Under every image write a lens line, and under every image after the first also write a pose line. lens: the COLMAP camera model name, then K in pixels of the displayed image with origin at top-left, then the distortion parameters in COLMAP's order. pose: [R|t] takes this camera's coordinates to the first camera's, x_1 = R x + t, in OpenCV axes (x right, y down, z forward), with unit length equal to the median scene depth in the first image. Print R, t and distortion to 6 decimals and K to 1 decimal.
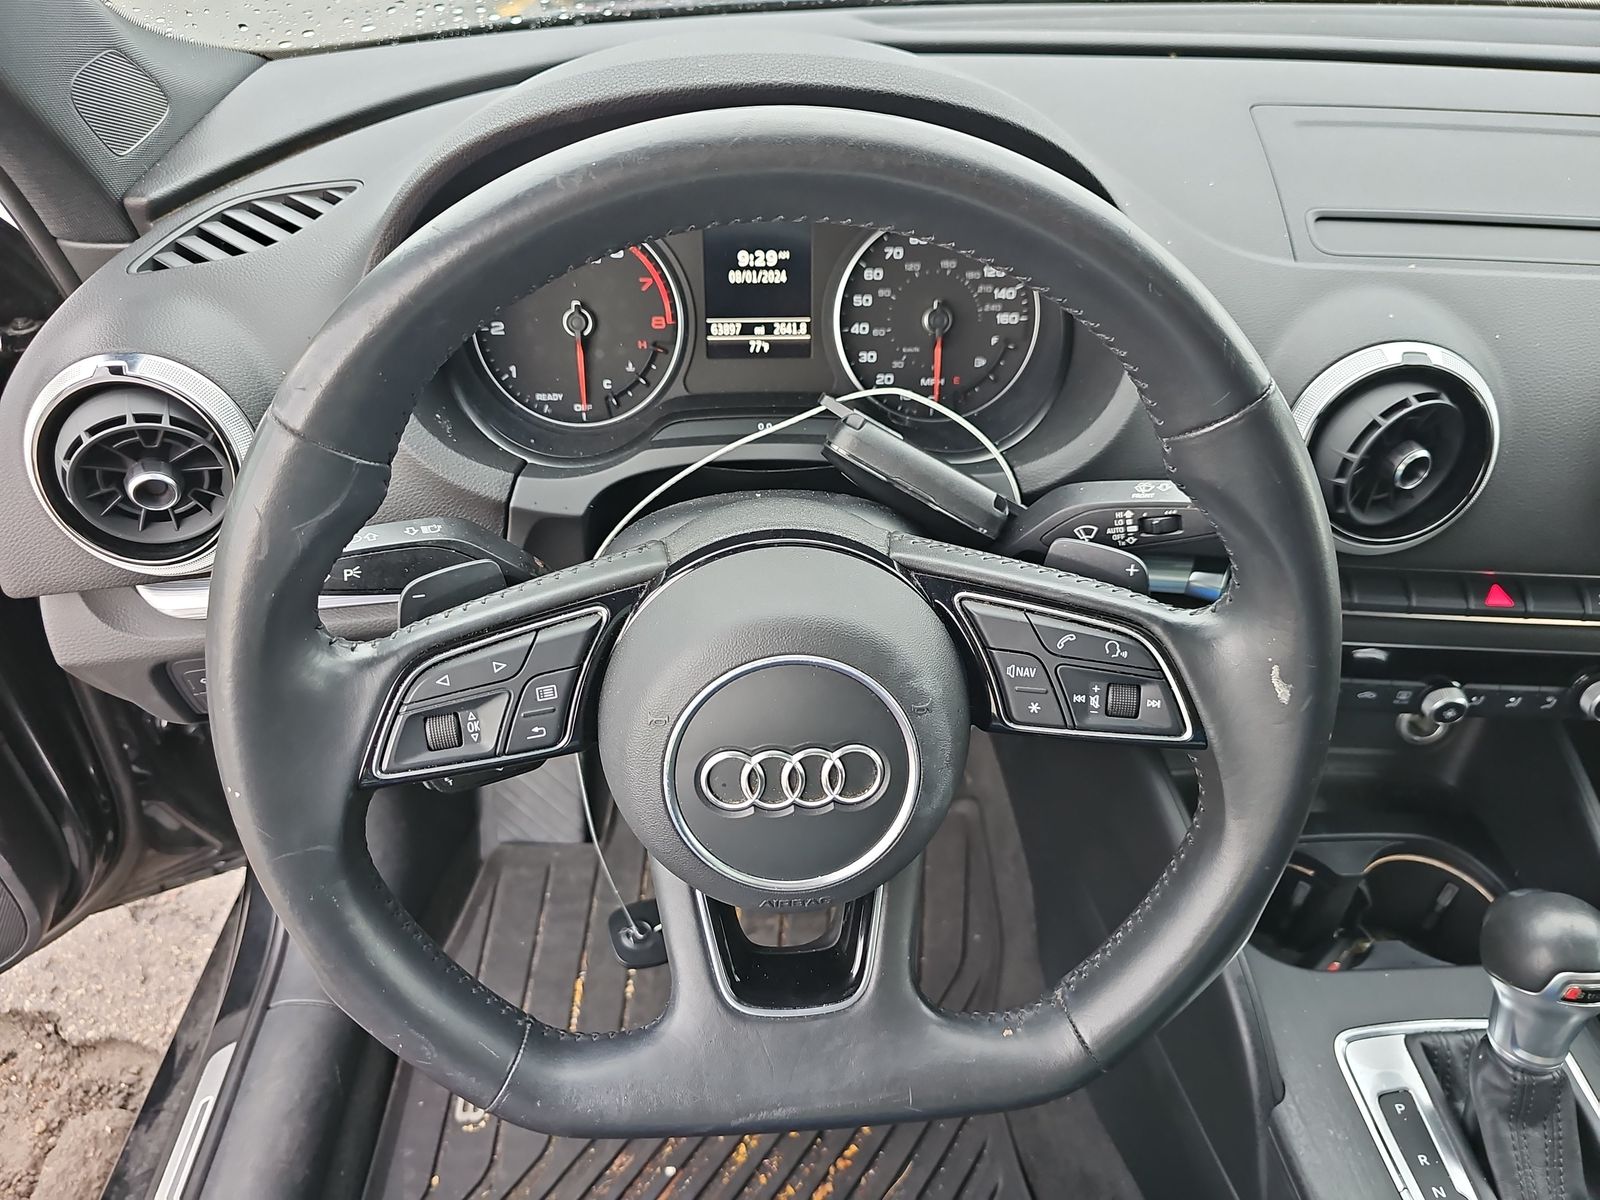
lens RADIAL K [[1075.7, 0, 792.4], [0, 1075.7, 600.8], [0, 0, 1]] dist [0.035305, -0.023282]
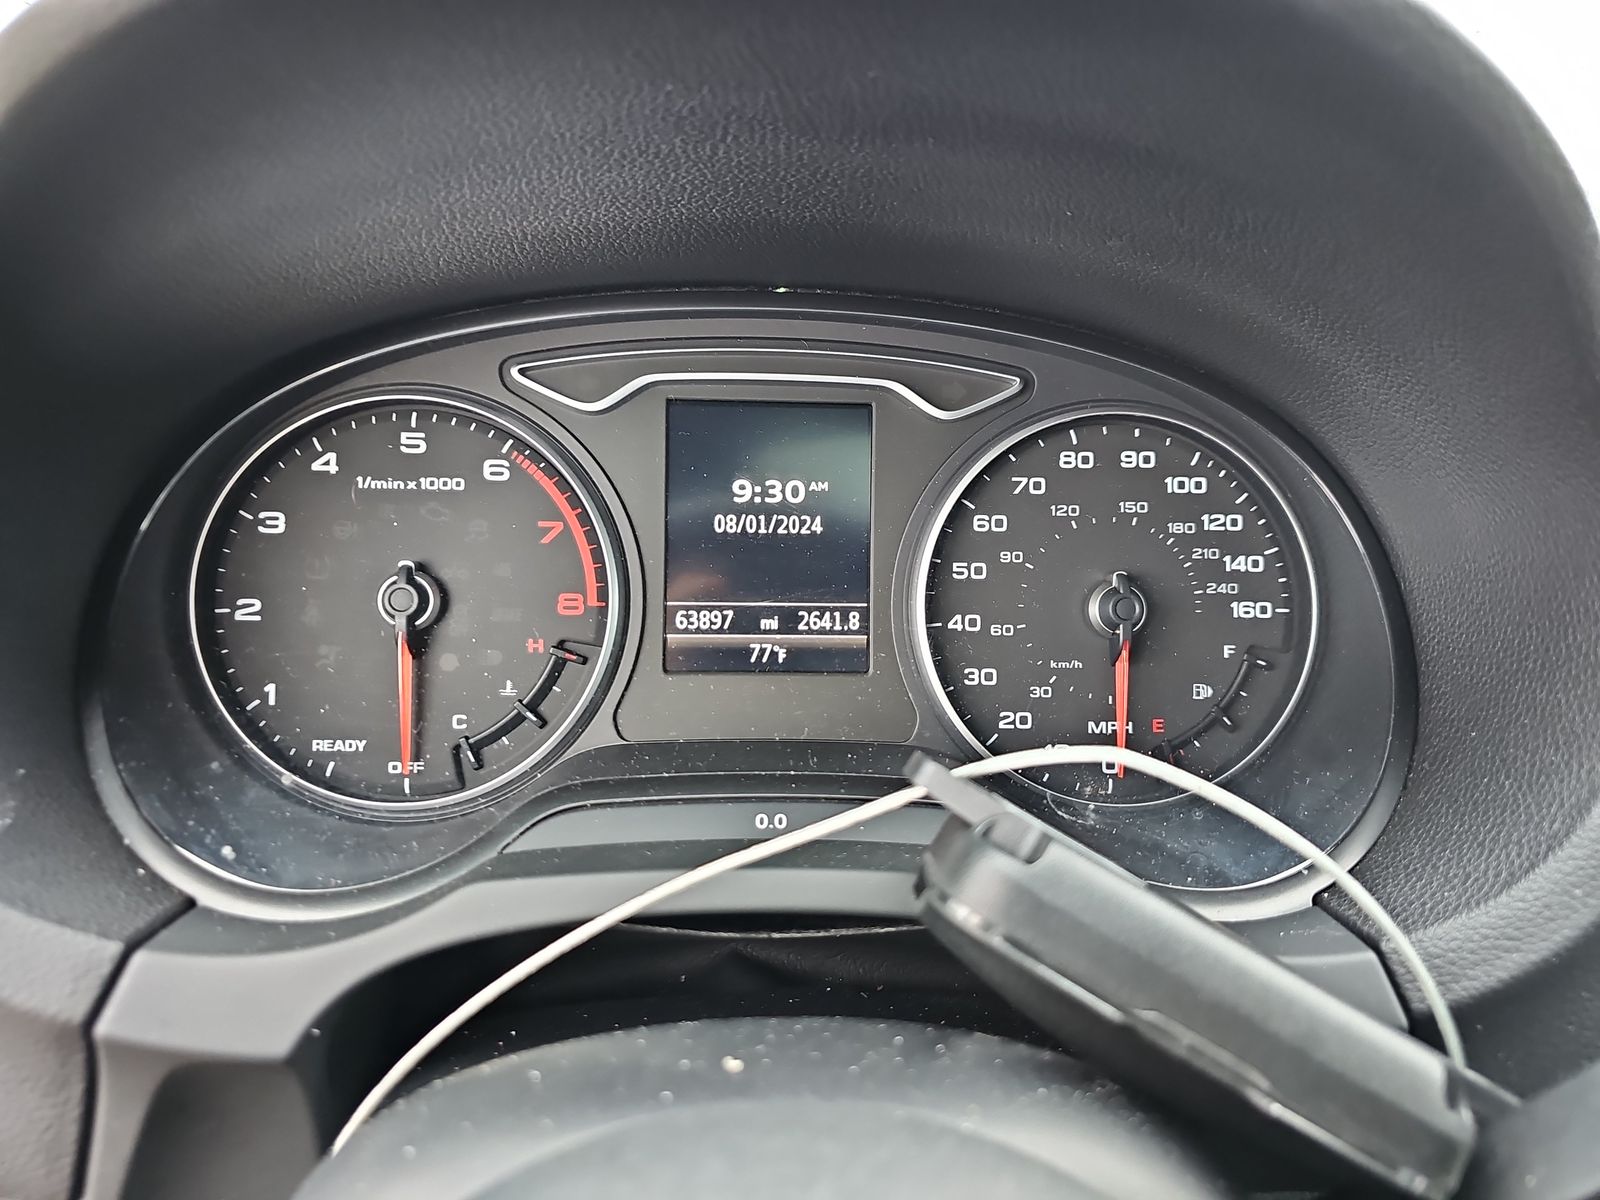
lens RADIAL K [[1075.7, 0, 799.5], [0, 1075.7, 601.8], [0, 0, 1]] dist [0.035305, -0.023282]
pose [[0.999694, 0.015082, -0.019595, -0.006279], [-0.020335, 0.952307, -0.304462, -0.105707], [0.014068, 0.304768, 0.952323, 0.514297]]
